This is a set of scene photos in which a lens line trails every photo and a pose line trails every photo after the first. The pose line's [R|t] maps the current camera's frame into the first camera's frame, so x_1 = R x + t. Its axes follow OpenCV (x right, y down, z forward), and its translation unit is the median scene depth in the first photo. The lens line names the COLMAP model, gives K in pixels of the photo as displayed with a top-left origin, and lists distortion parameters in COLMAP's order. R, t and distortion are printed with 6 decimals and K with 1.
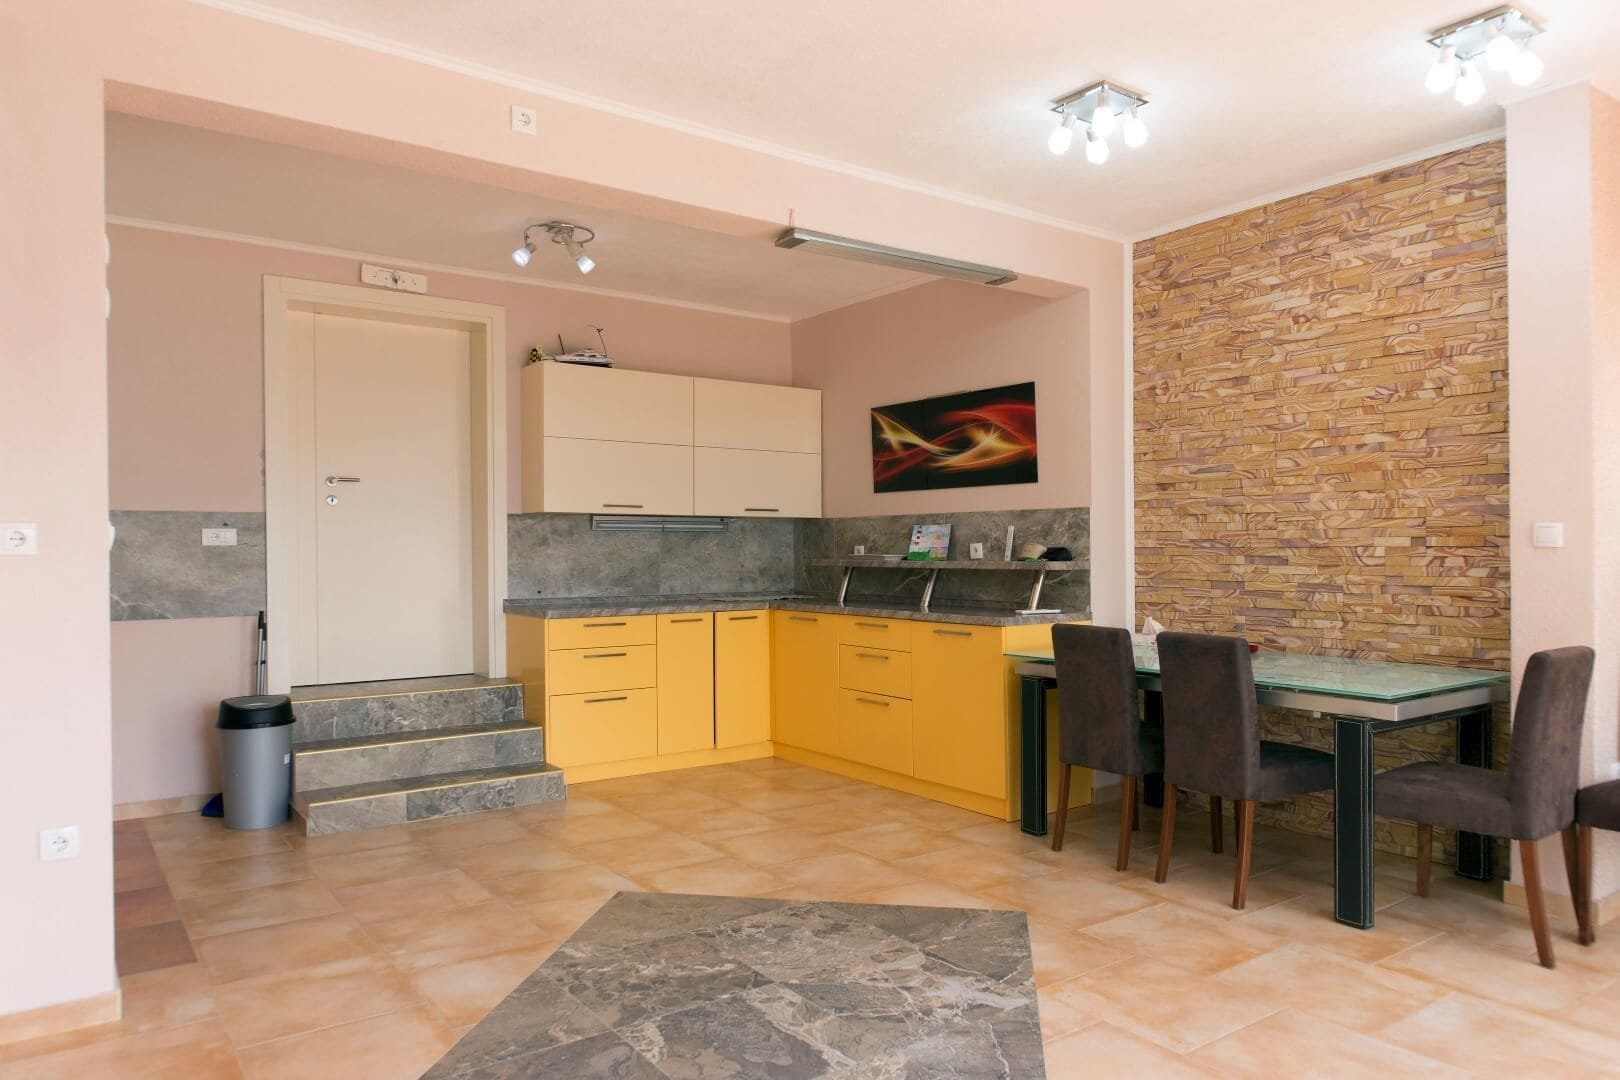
lens RADIAL K [[1086.4, 0, 810.0], [0, 1086.4, 540.0], [0, 0, 1]] dist [0.023291, -0.001210]
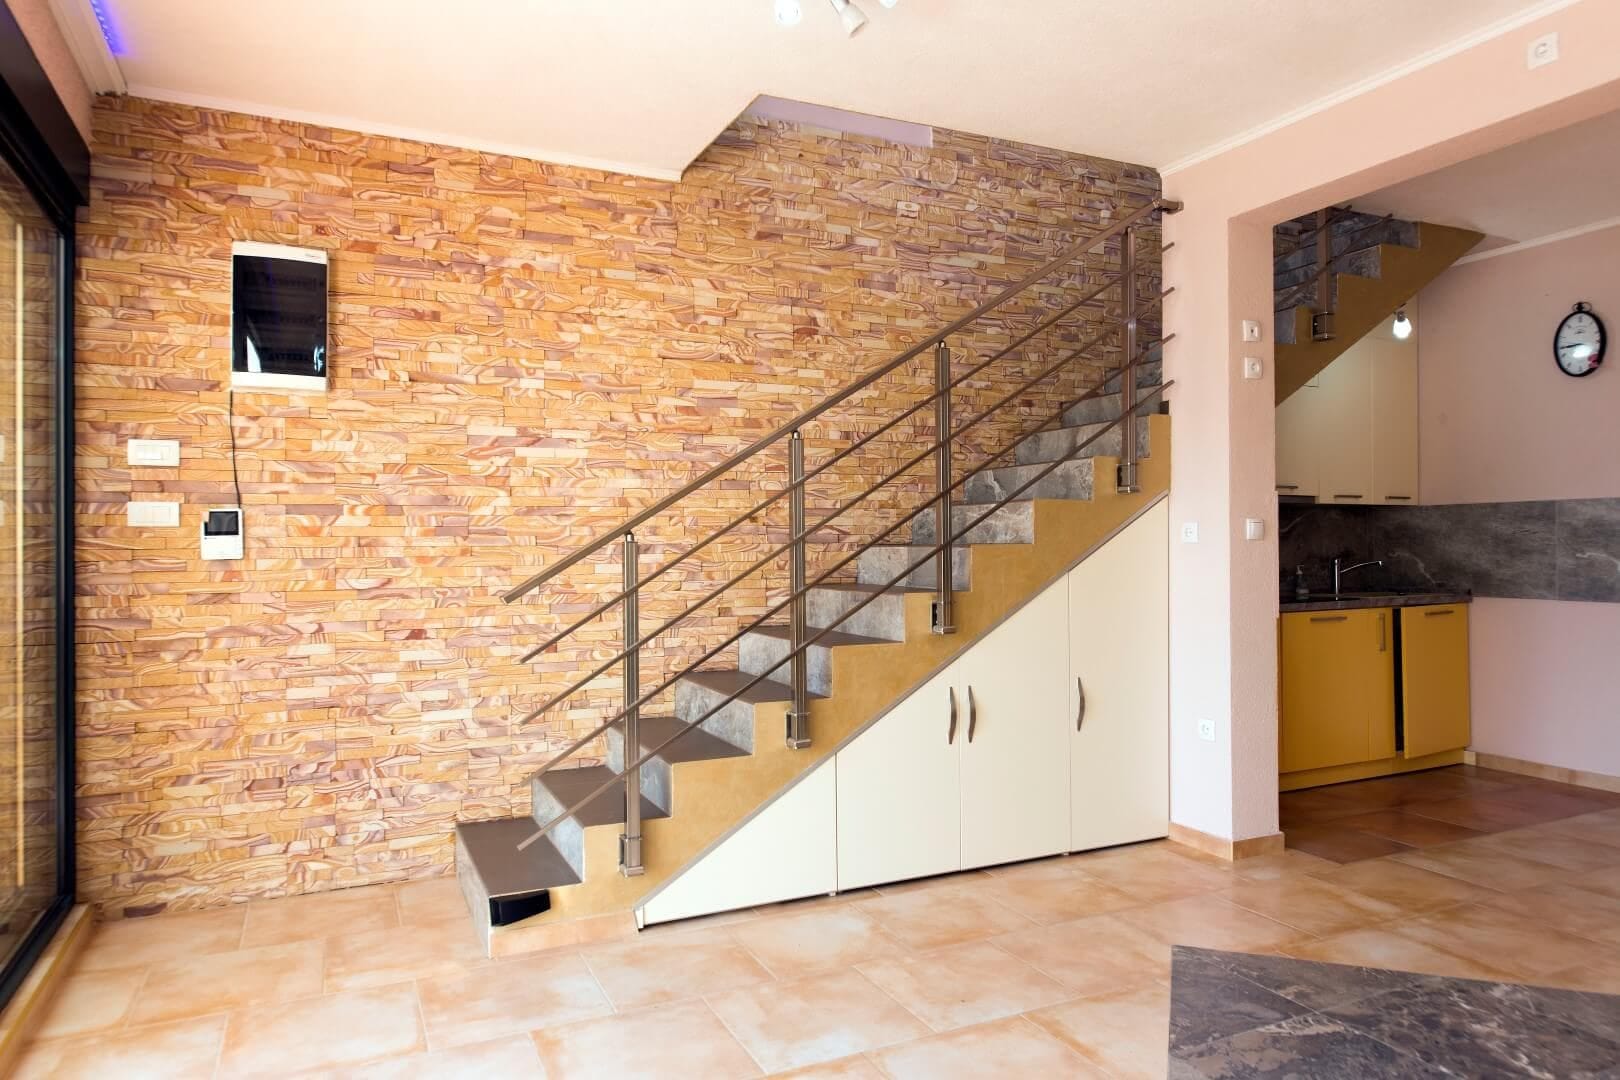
lens RADIAL K [[1086.4, 0, 810.0], [0, 1086.4, 540.0], [0, 0, 1]] dist [0.023291, -0.001210]
pose [[-0.190667, 0.001846, -0.981653, 0.820298], [0.020473, 0.999788, -0.002096, 0.001073], [0.981441, -0.020497, -0.190664, 0.666037]]
